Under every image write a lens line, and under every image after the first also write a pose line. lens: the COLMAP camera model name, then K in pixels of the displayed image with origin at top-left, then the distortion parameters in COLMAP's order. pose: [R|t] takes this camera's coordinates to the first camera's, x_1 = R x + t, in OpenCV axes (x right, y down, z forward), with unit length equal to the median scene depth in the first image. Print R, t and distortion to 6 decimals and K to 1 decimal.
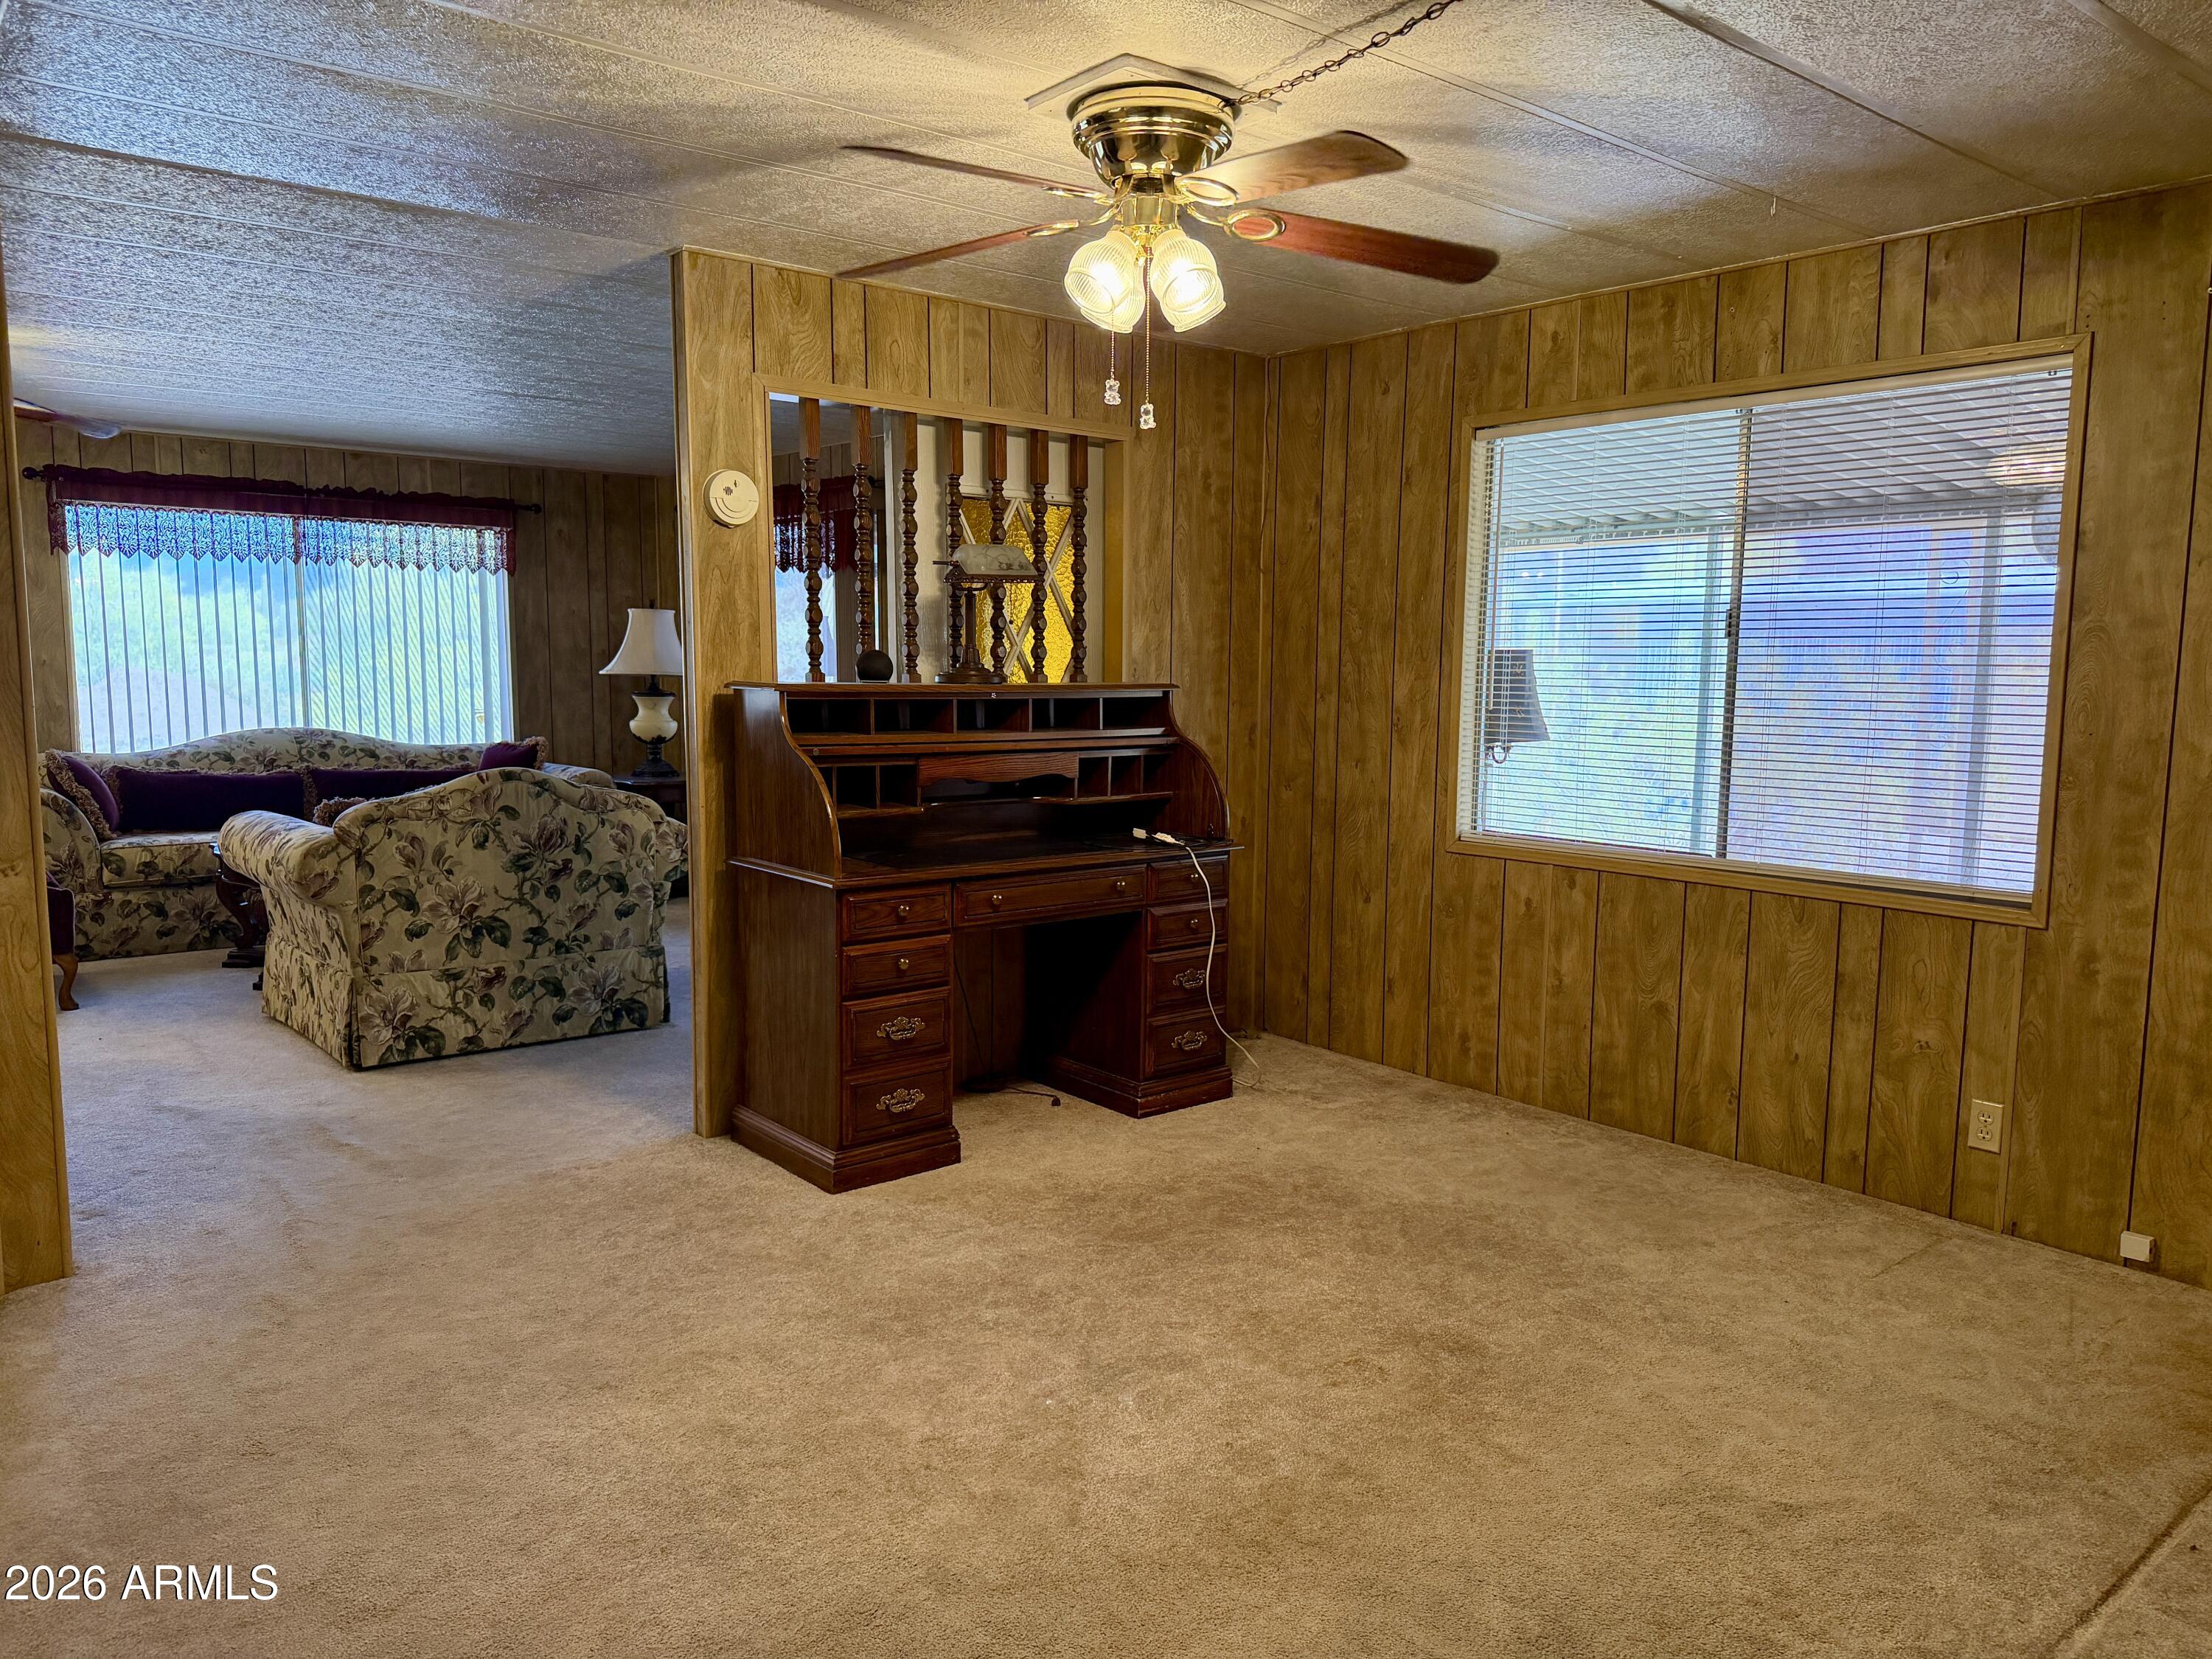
lens RADIAL K [[1535.8, 0, 1106.0], [0, 1535.8, 829.5], [0, 0, 1]] dist [0.097680, -0.146813]
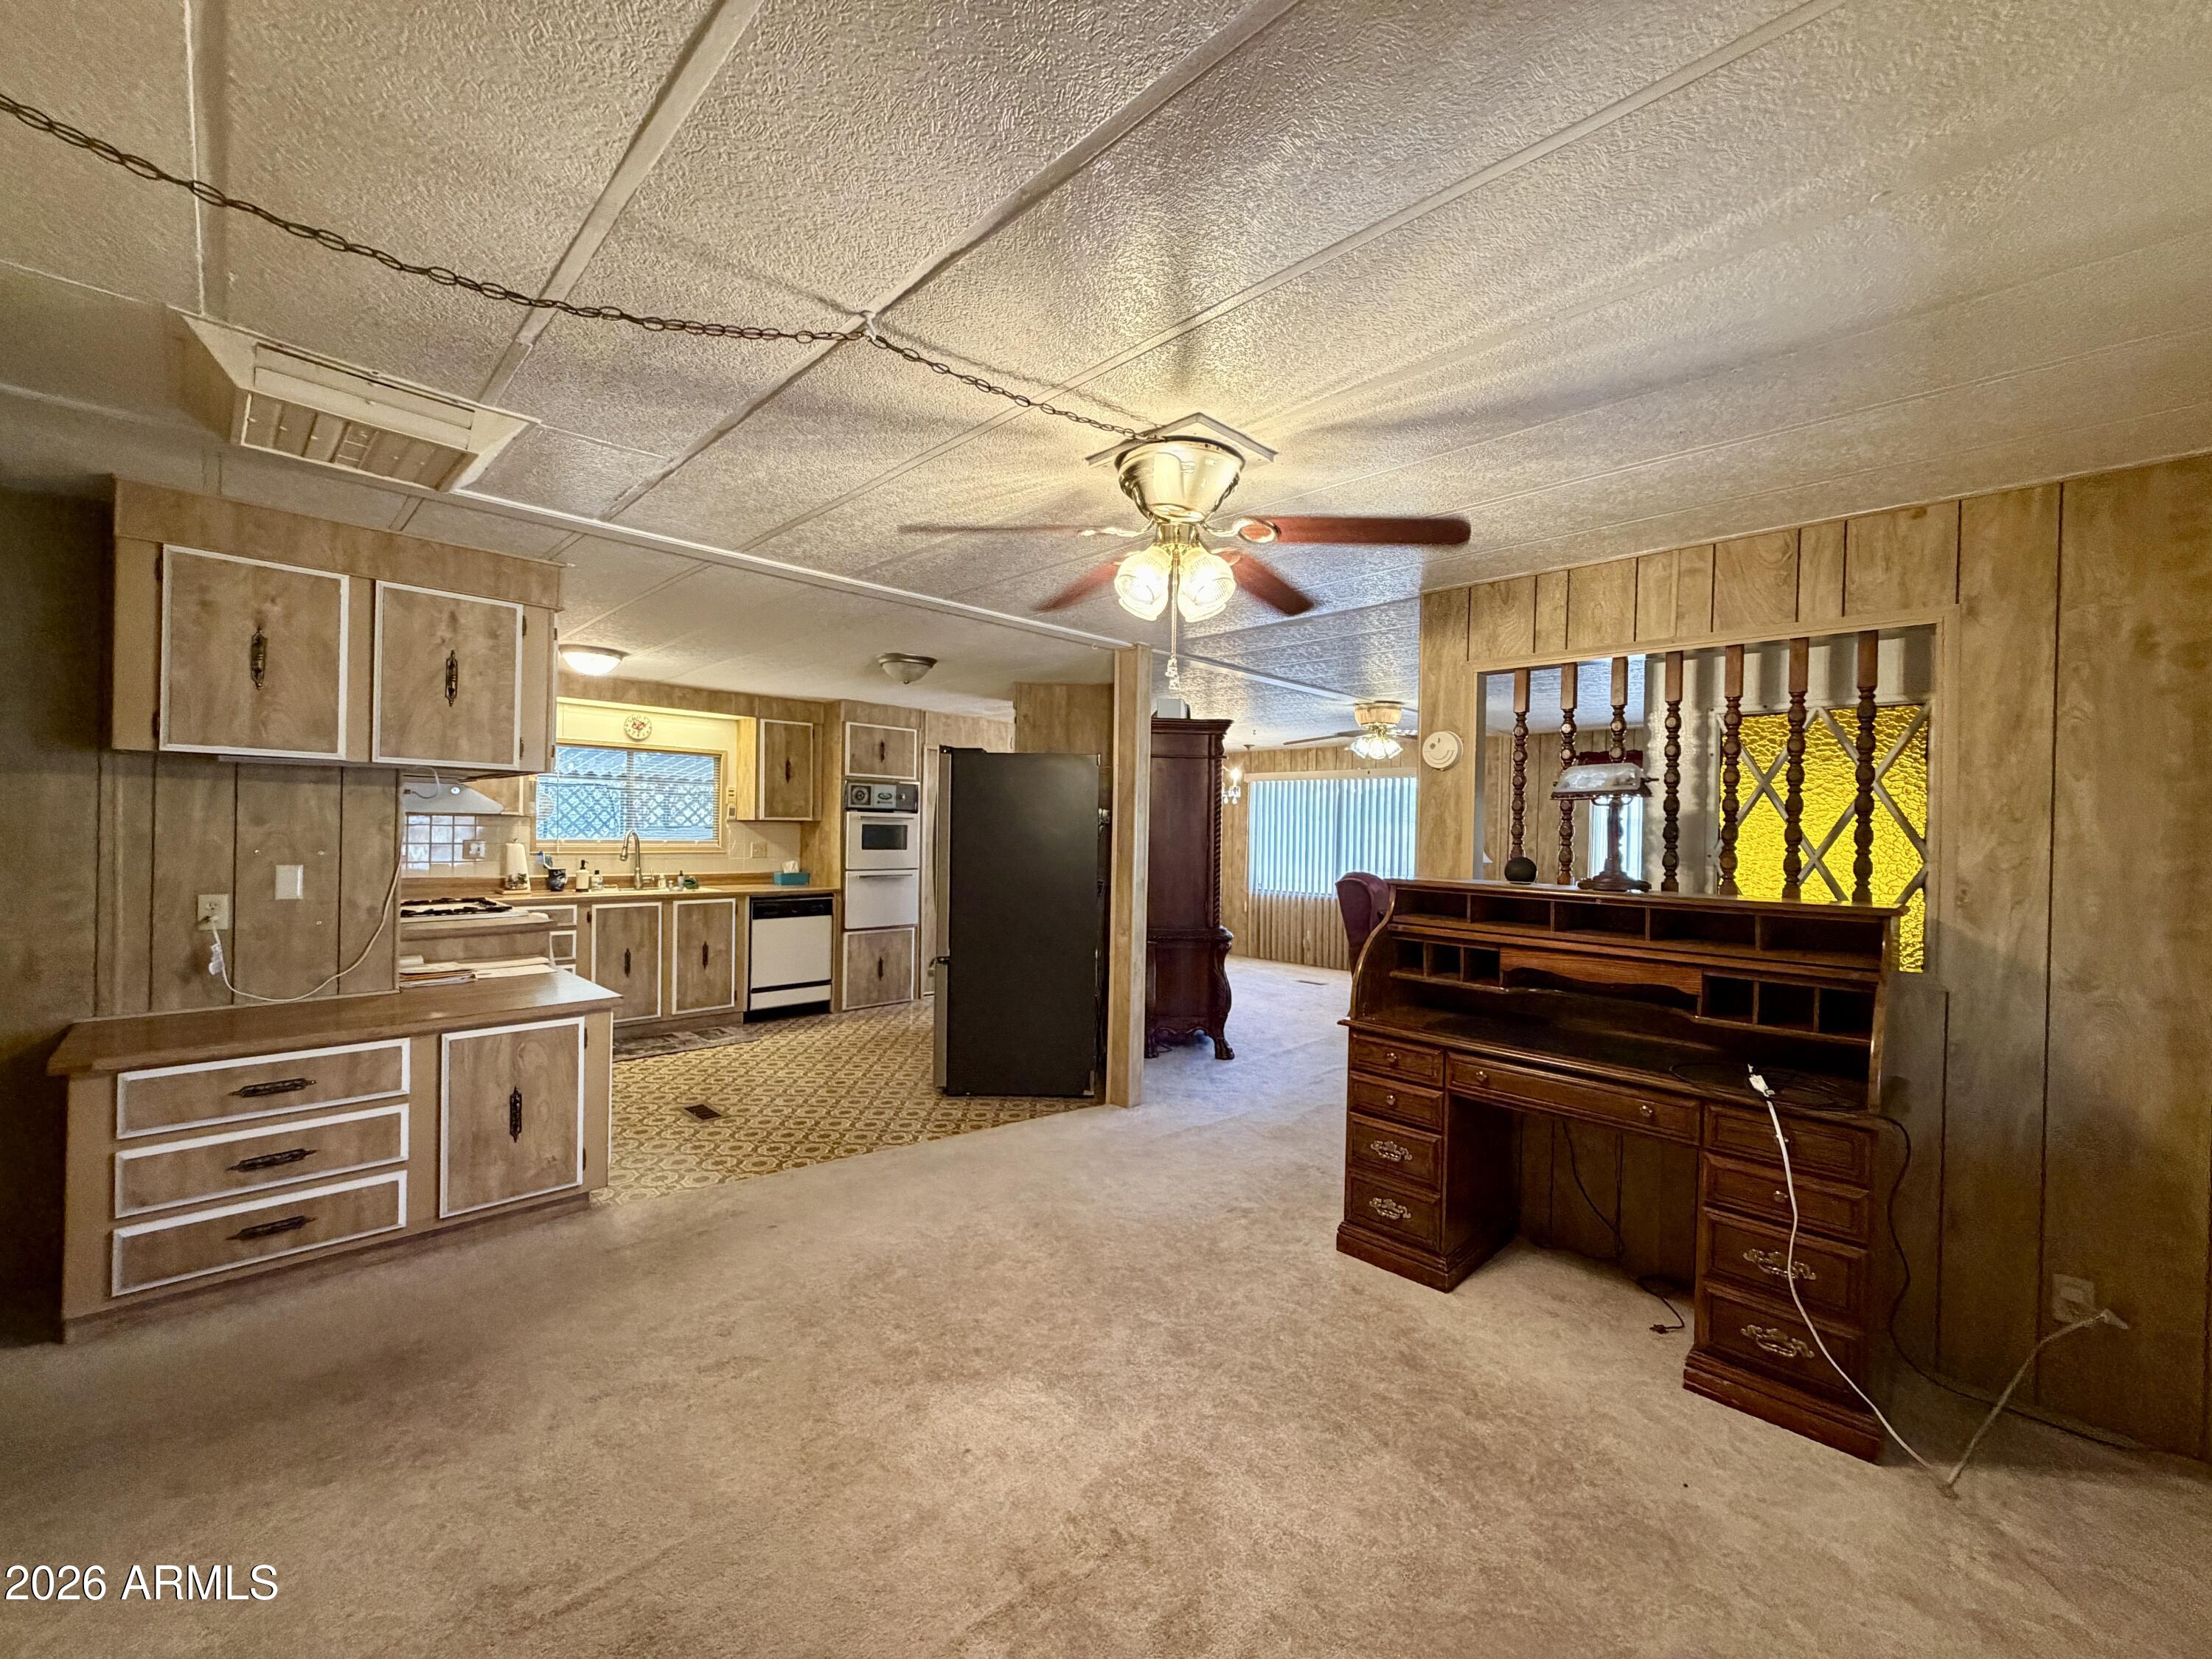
lens RADIAL K [[888.1, 0, 1102.6], [0, 888.1, 824.4], [0, 0, 1]] dist [-0.001573, 0.000339]
pose [[0.083347, -0.014836, -0.996410, 0.475180], [-0.131498, 0.990982, -0.025754, -0.072290], [0.987806, 0.133172, 0.080644, 0.545497]]
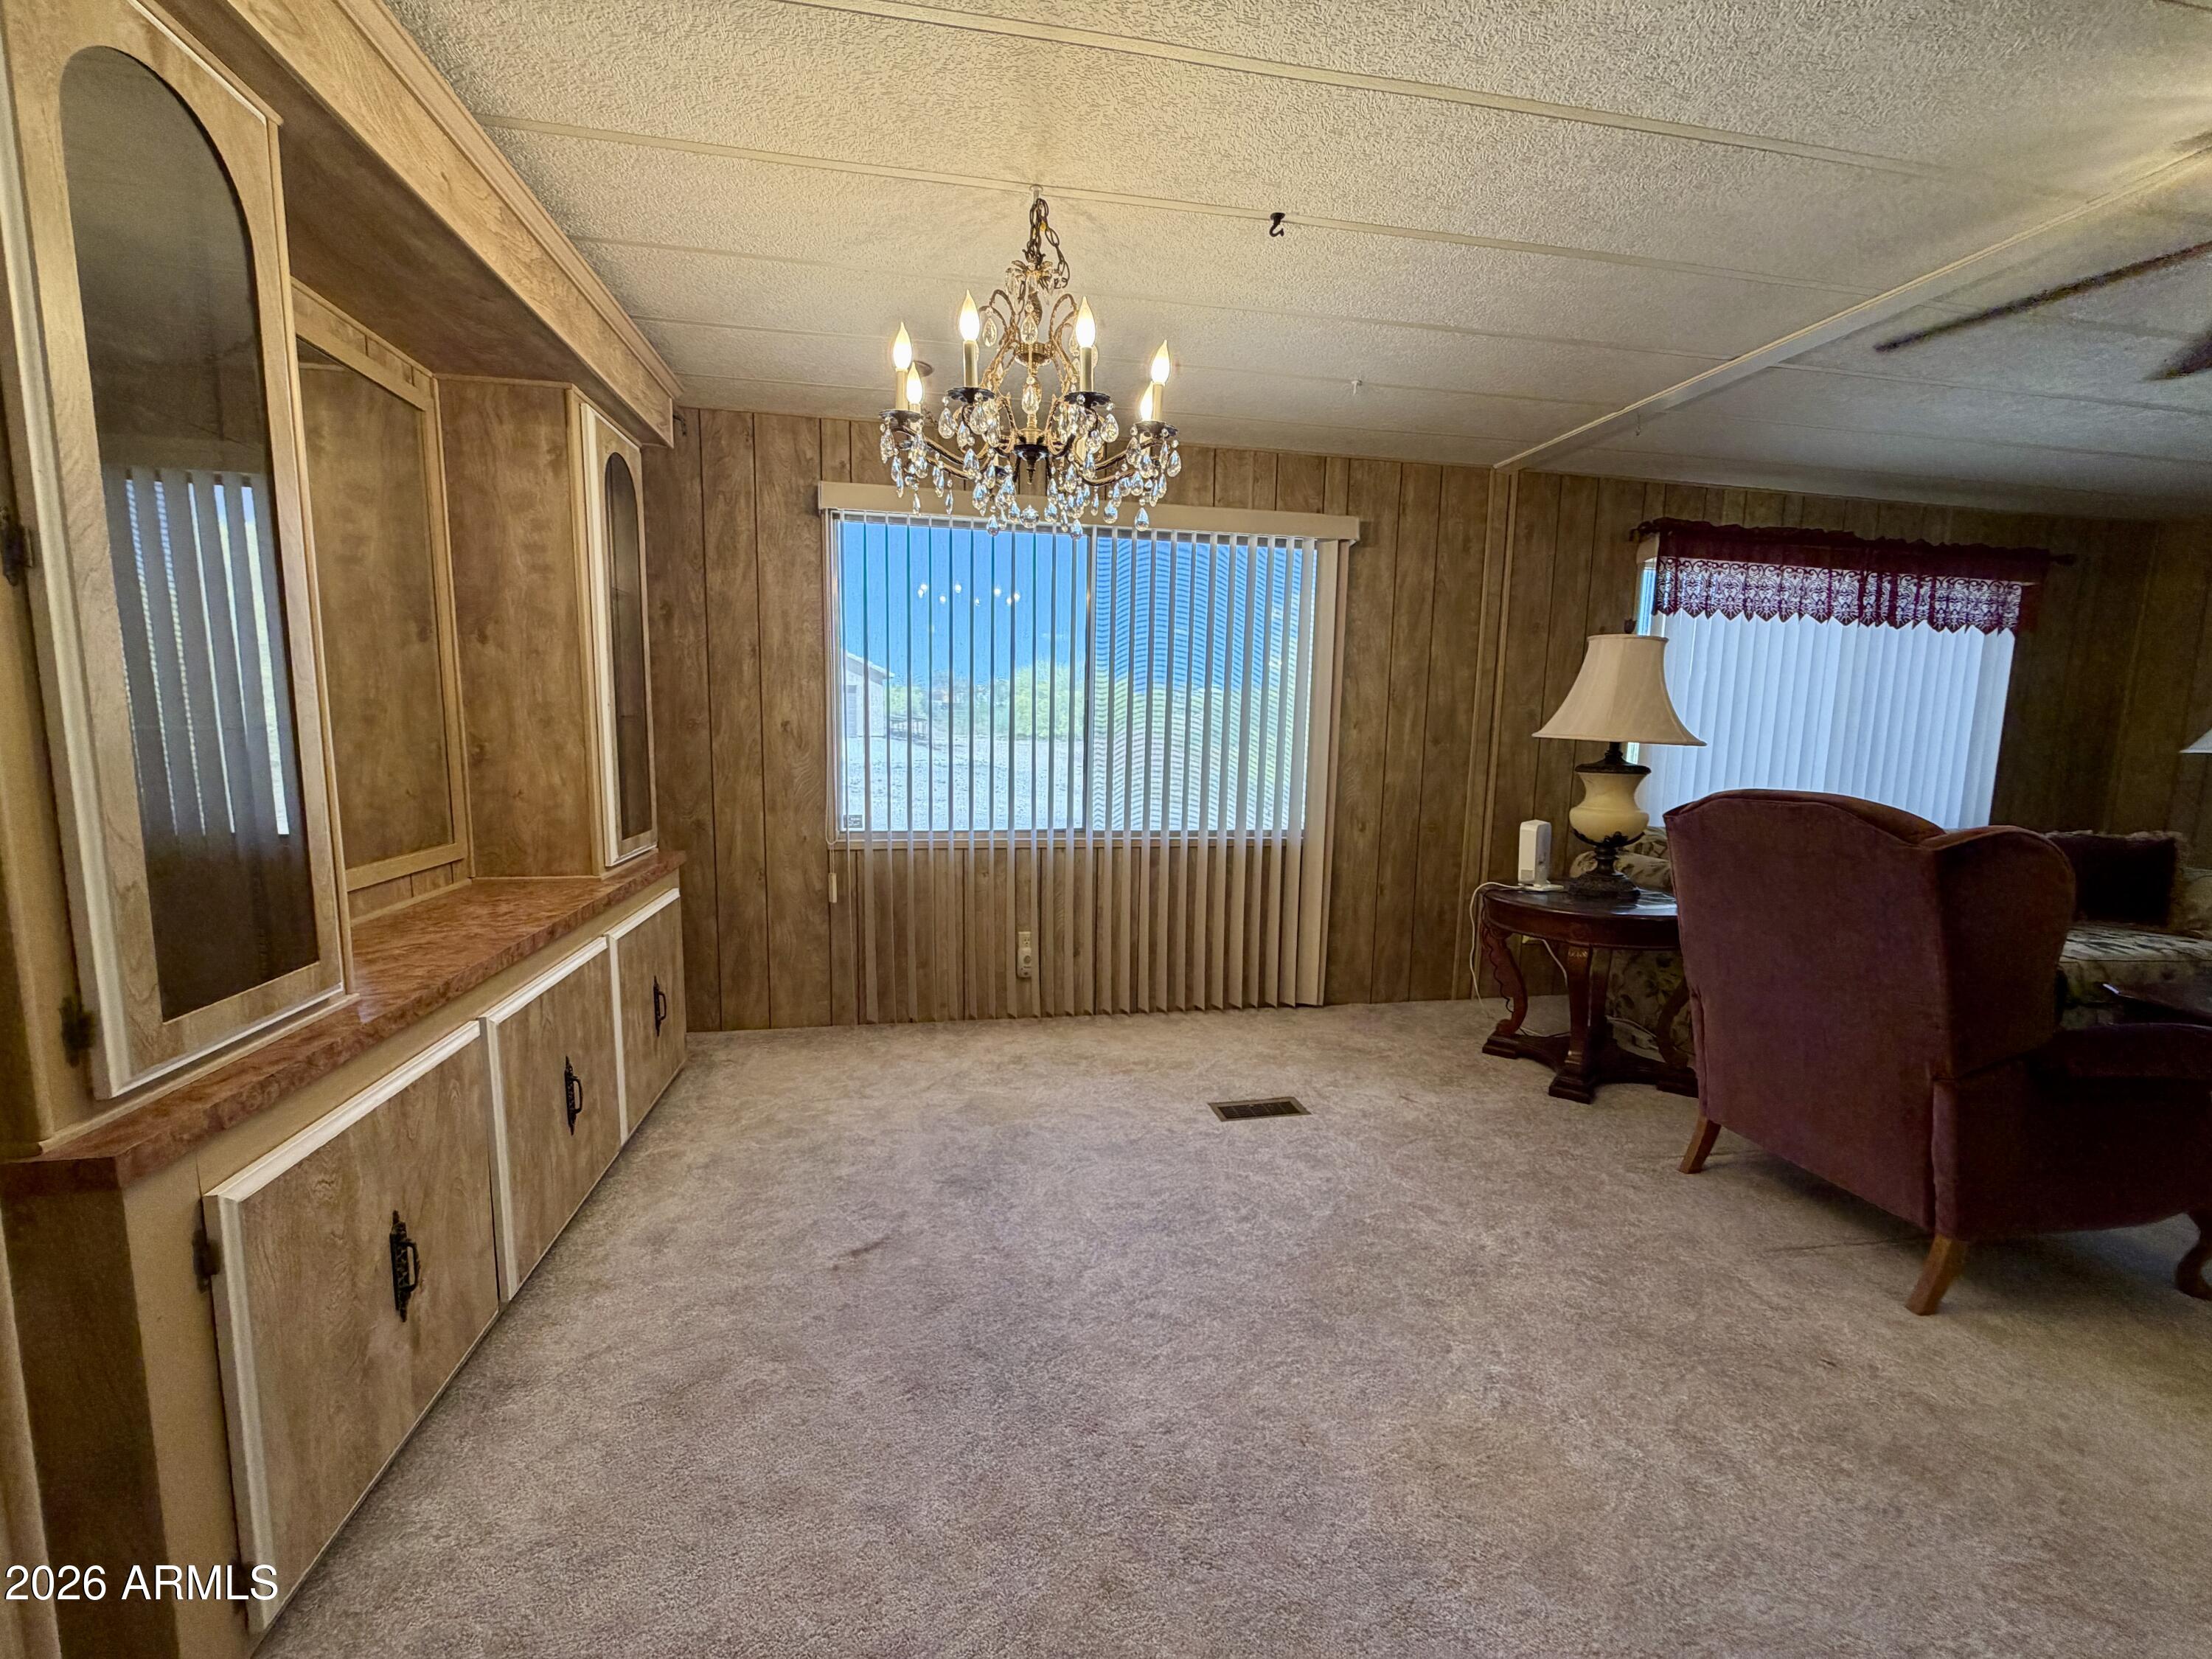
lens RADIAL K [[888.1, 0, 1102.6], [0, 888.1, 824.4], [0, 0, 1]] dist [-0.001573, 0.000339]
pose [[0.869308, 0.067549, -0.489632, -1.046516], [-0.066170, 0.997605, 0.020149, -0.058490], [0.489821, 0.014883, 0.871696, 0.556650]]
